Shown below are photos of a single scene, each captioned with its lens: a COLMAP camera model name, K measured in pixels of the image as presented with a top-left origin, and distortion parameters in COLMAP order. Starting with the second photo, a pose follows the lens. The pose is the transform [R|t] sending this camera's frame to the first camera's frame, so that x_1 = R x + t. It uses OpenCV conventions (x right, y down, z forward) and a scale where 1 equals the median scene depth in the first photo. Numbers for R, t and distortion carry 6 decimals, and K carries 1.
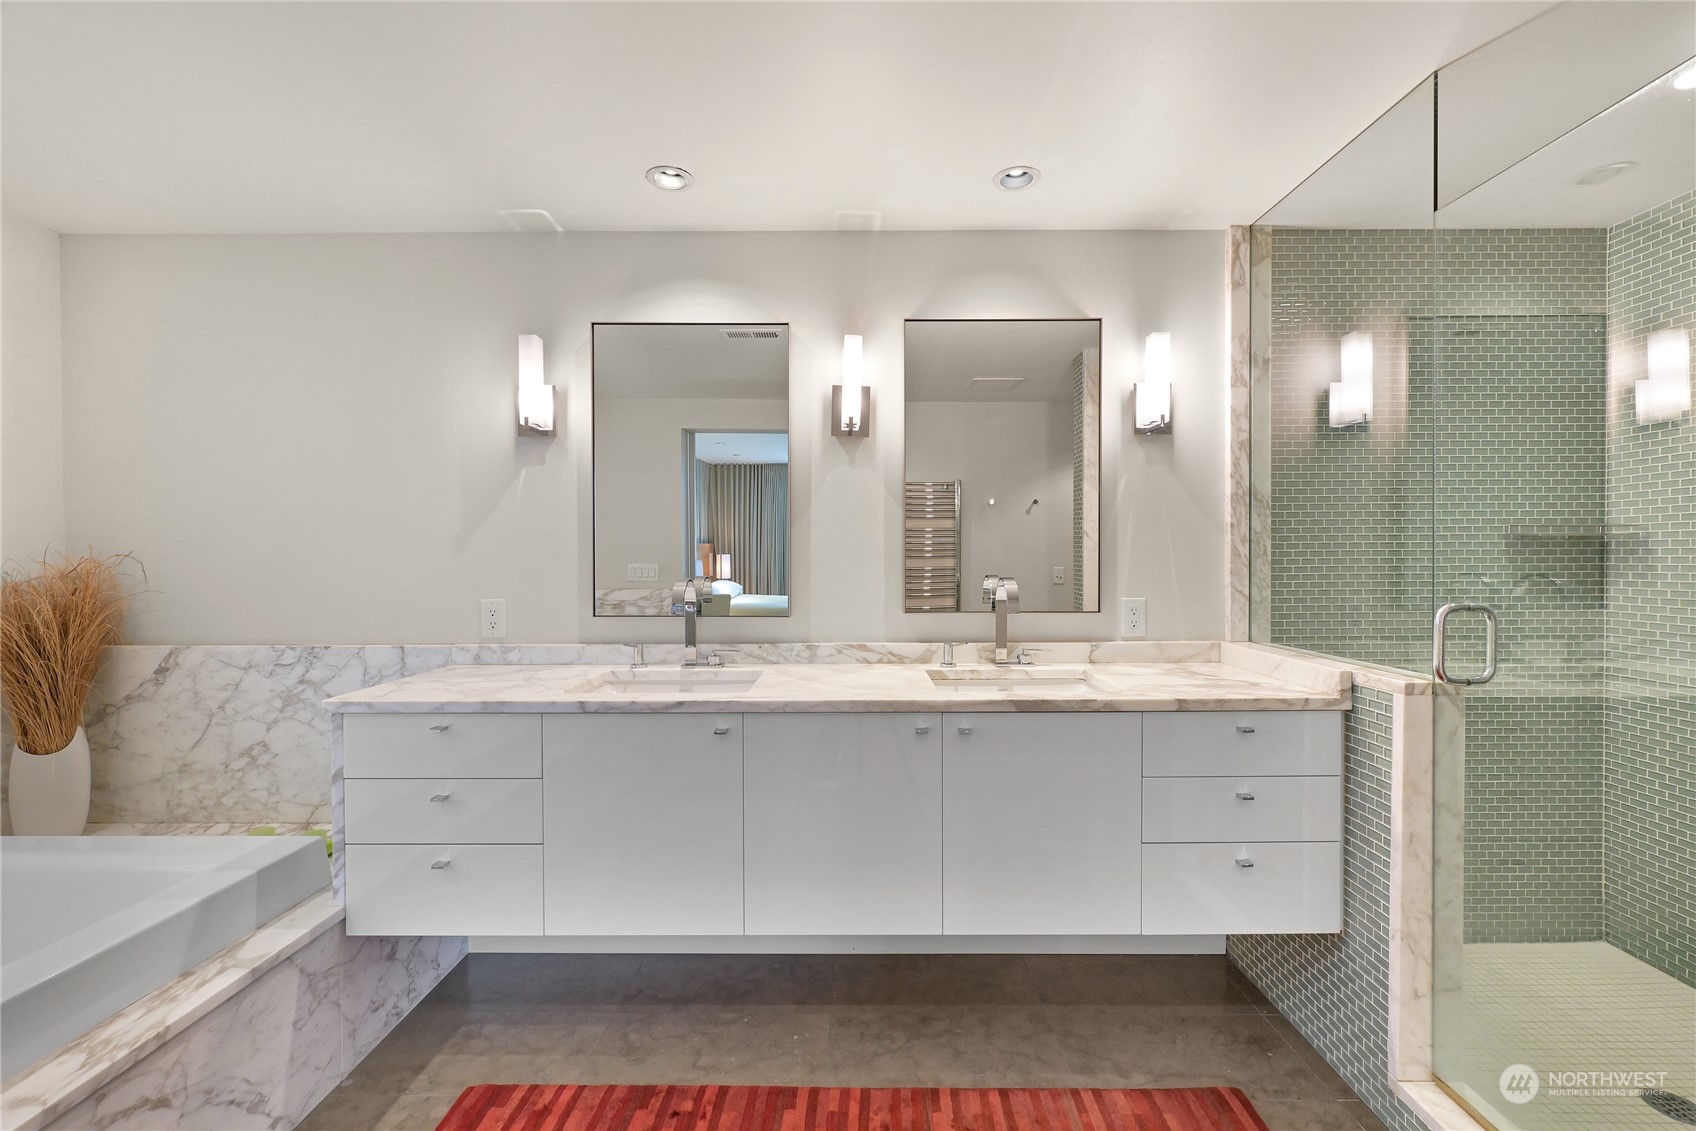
lens RADIAL K [[680.7, 0, 853.1], [0, 680.7, 566.9], [0, 0, 1]] dist [0.001870, -0.000411]
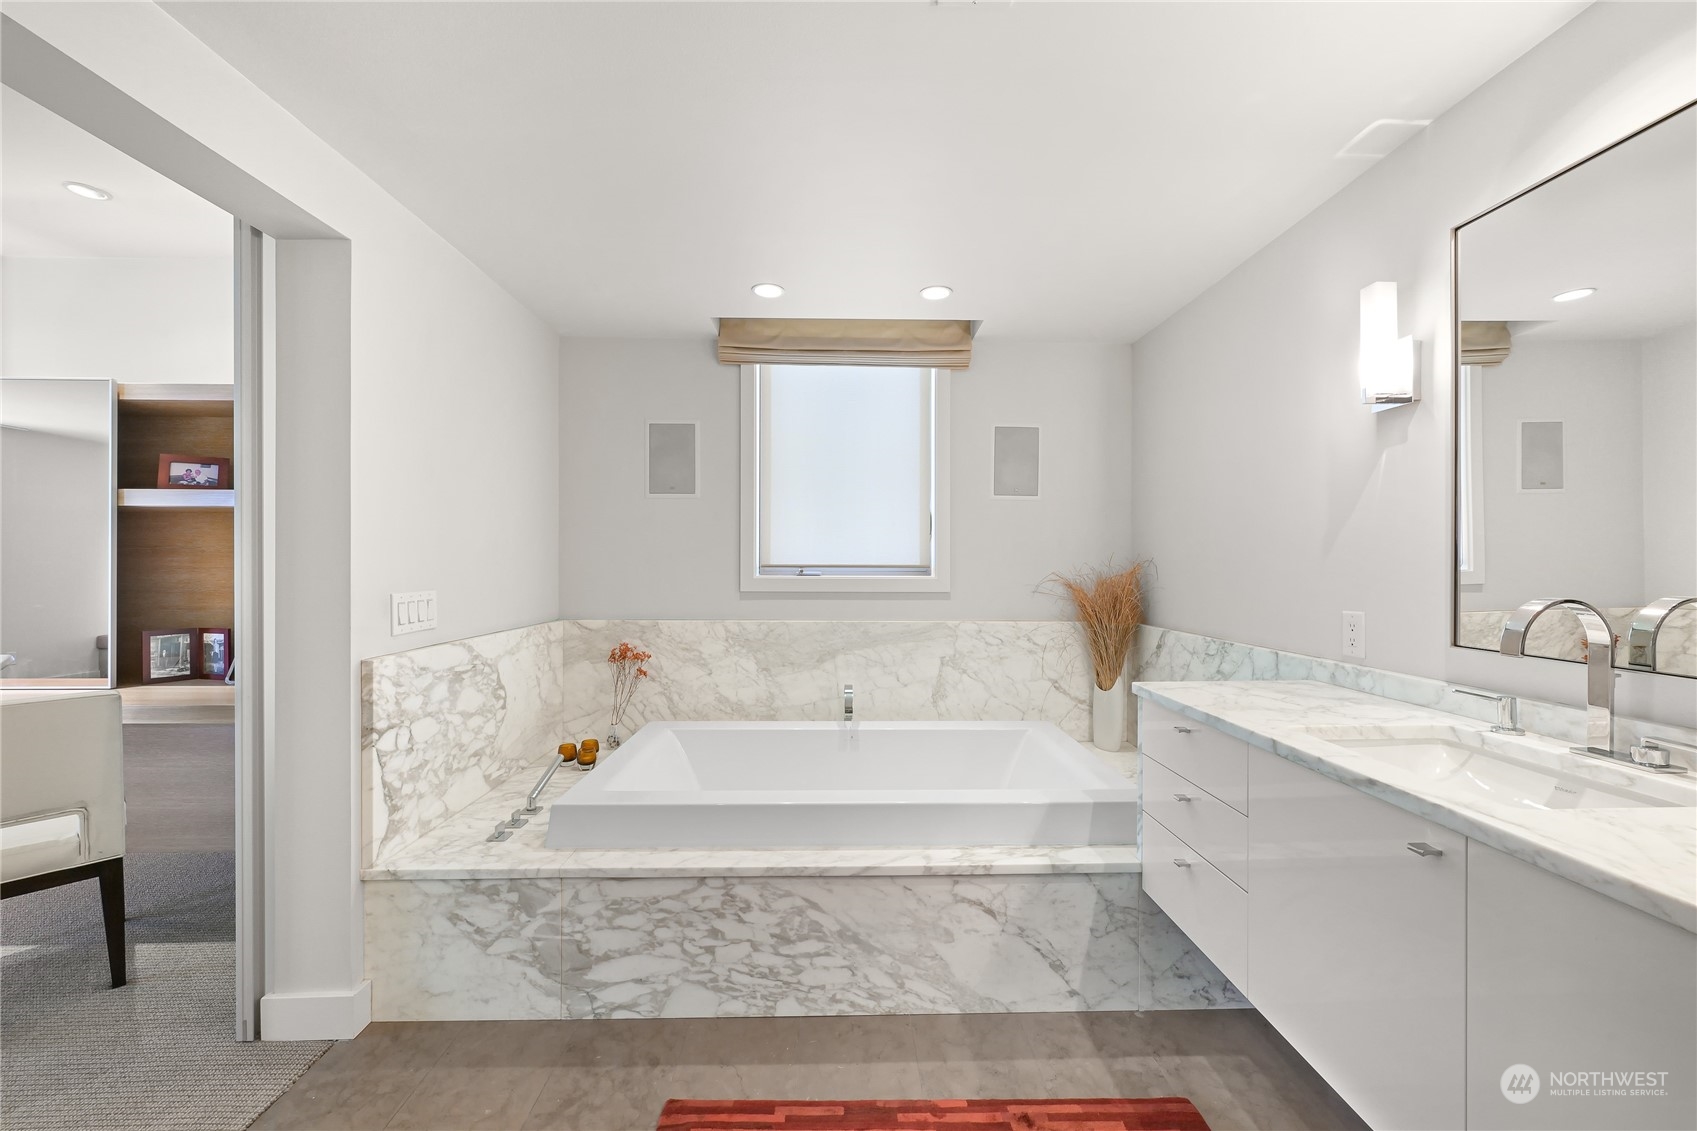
lens RADIAL K [[681.1, 0, 853.6], [0, 681.1, 566.9], [0, 0, 1]] dist [0.001870, -0.000411]
pose [[0.033339, 0.006897, -0.999420, 0.393774], [-0.009780, 0.999931, 0.006574, -0.009509], [0.999396, 0.009555, 0.033405, 0.463732]]
